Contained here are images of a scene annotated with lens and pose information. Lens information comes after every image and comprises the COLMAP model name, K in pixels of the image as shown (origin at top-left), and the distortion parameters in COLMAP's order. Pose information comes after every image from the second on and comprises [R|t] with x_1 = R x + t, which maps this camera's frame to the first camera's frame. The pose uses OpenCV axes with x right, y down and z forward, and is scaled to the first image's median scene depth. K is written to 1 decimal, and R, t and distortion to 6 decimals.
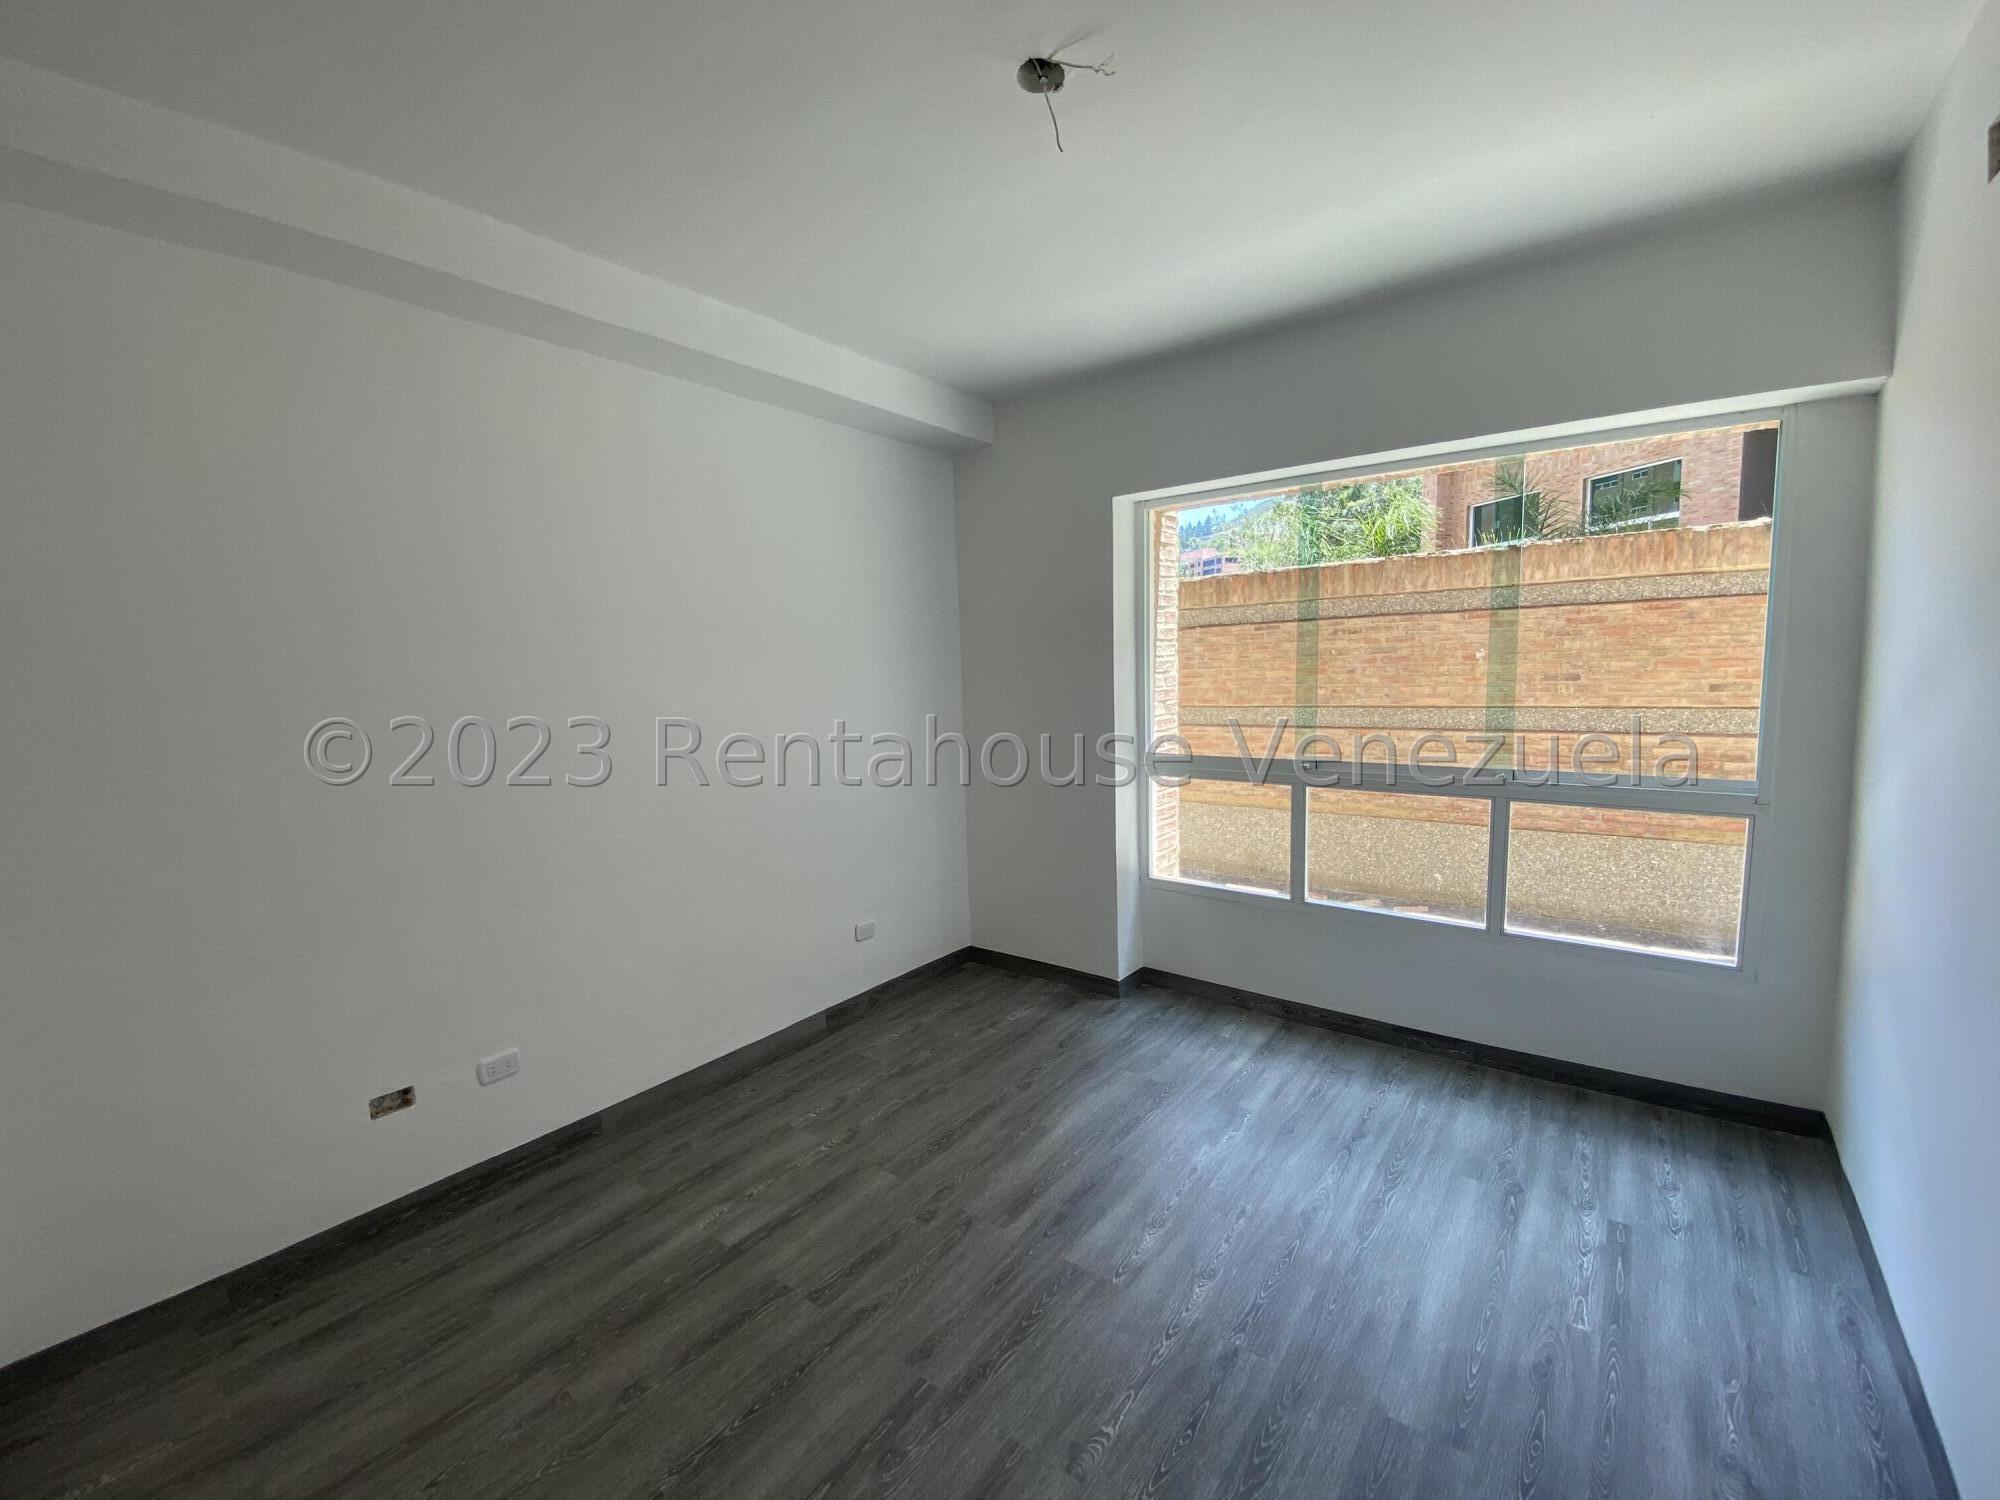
lens RADIAL K [[822.9, 0, 1000.0], [0, 822.9, 750.0], [0, 0, 1]] dist [0.021929, -0.020798]
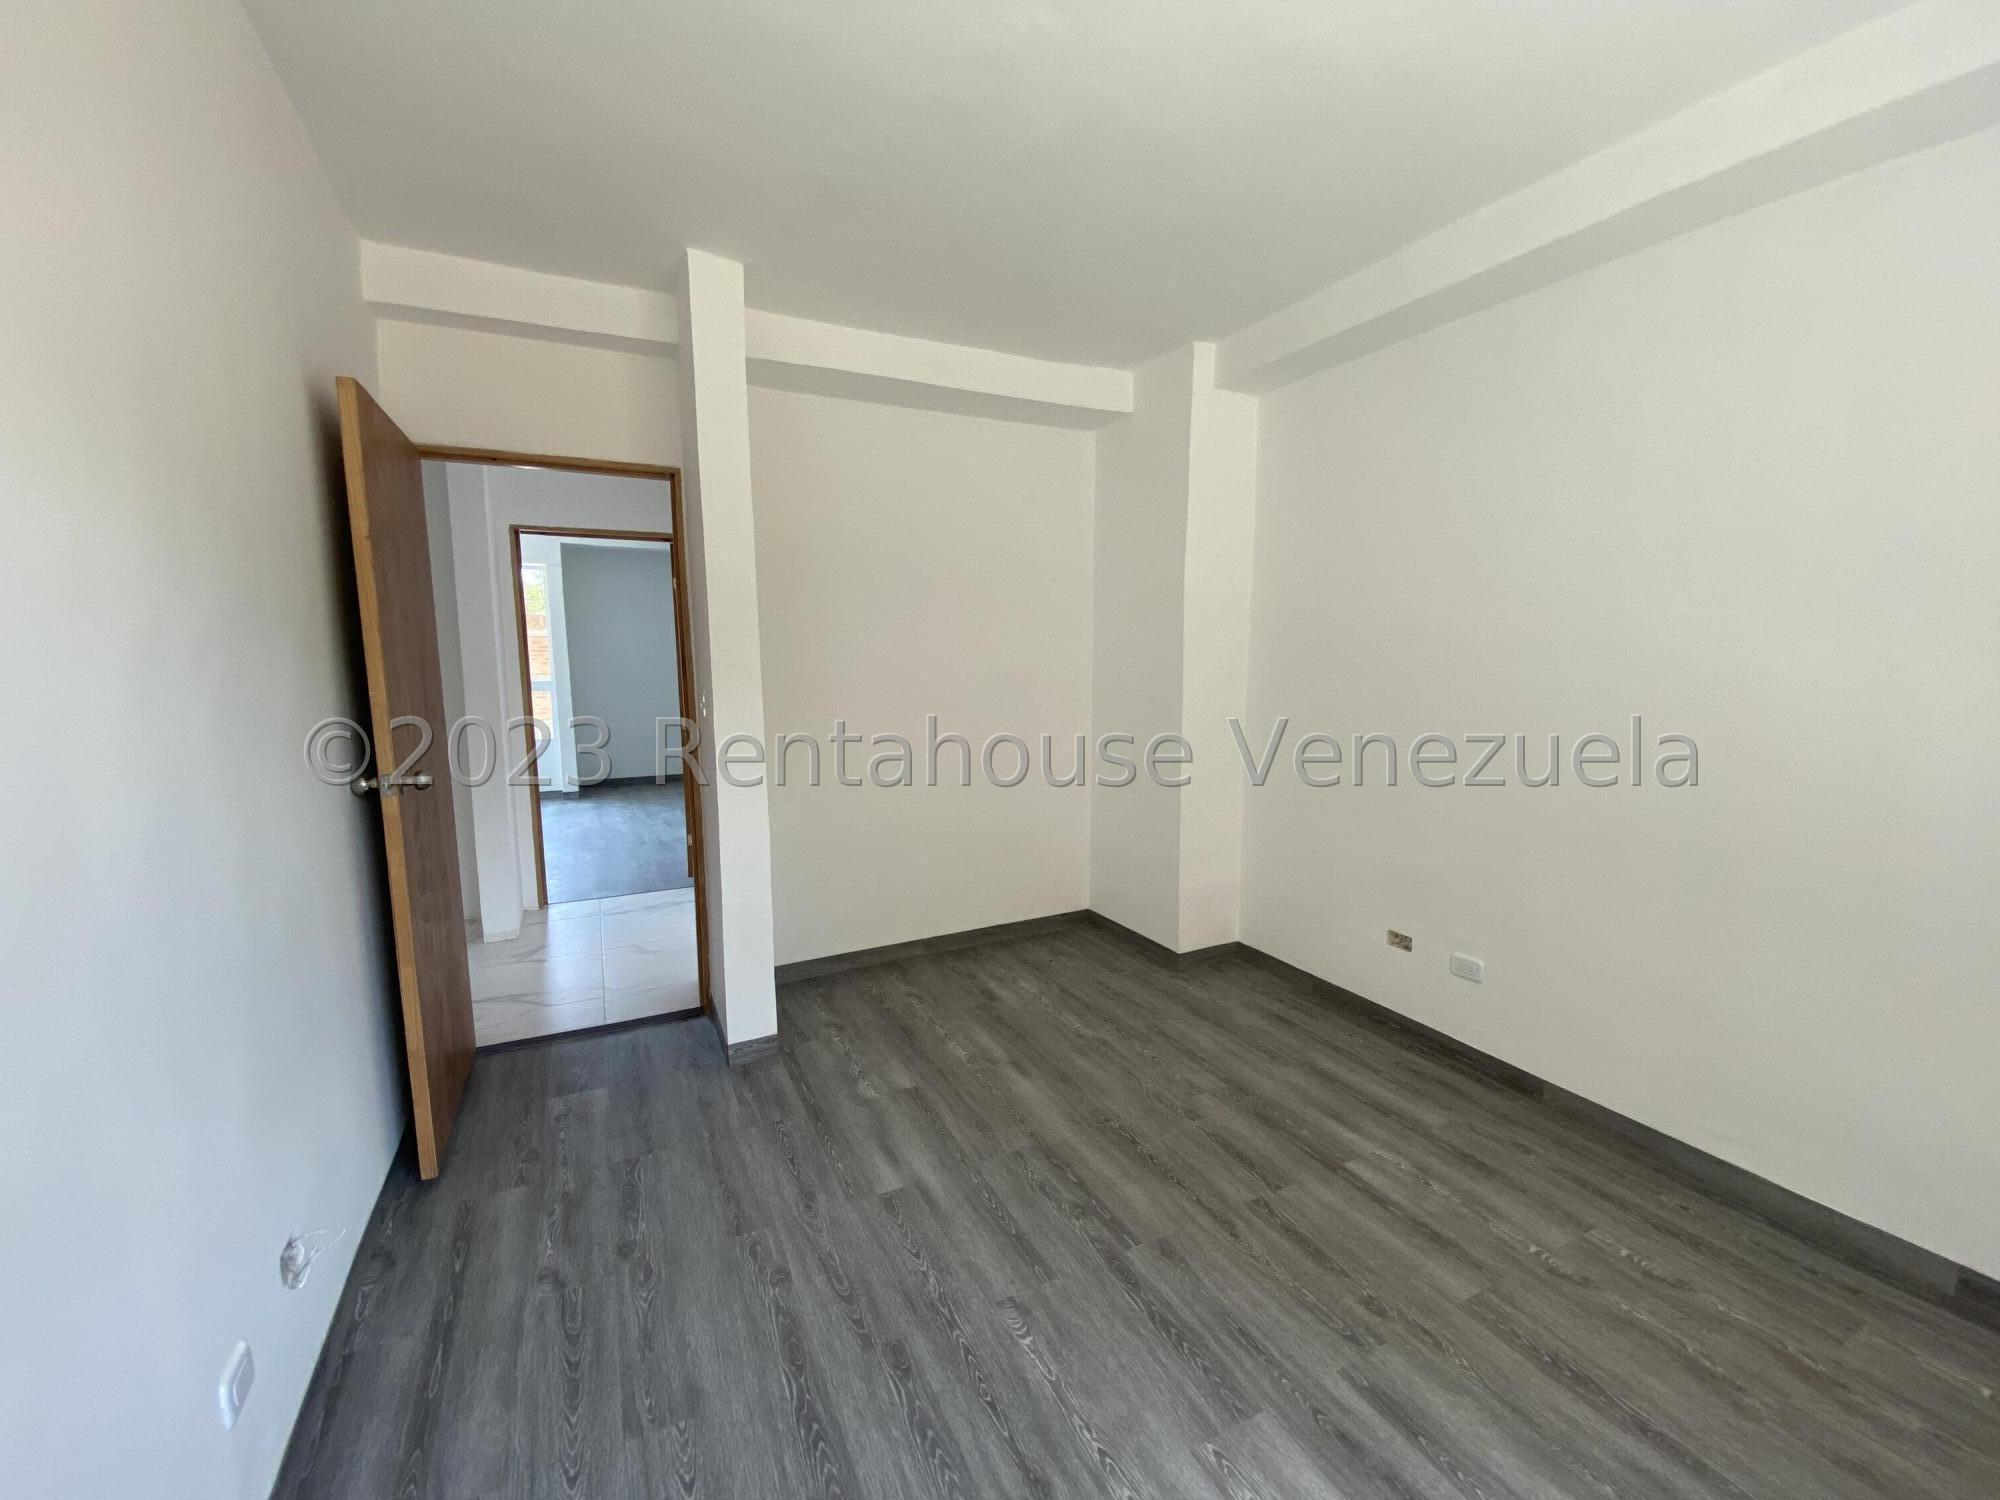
lens RADIAL K [[822.9, 0, 1000.0], [0, 822.9, 750.0], [0, 0, 1]] dist [0.021929, -0.020798]
pose [[-0.445896, 0.137251, -0.884499, 0.785650], [-0.074963, 0.978976, 0.189702, -0.095950], [0.891940, 0.150892, -0.426233, 1.044766]]
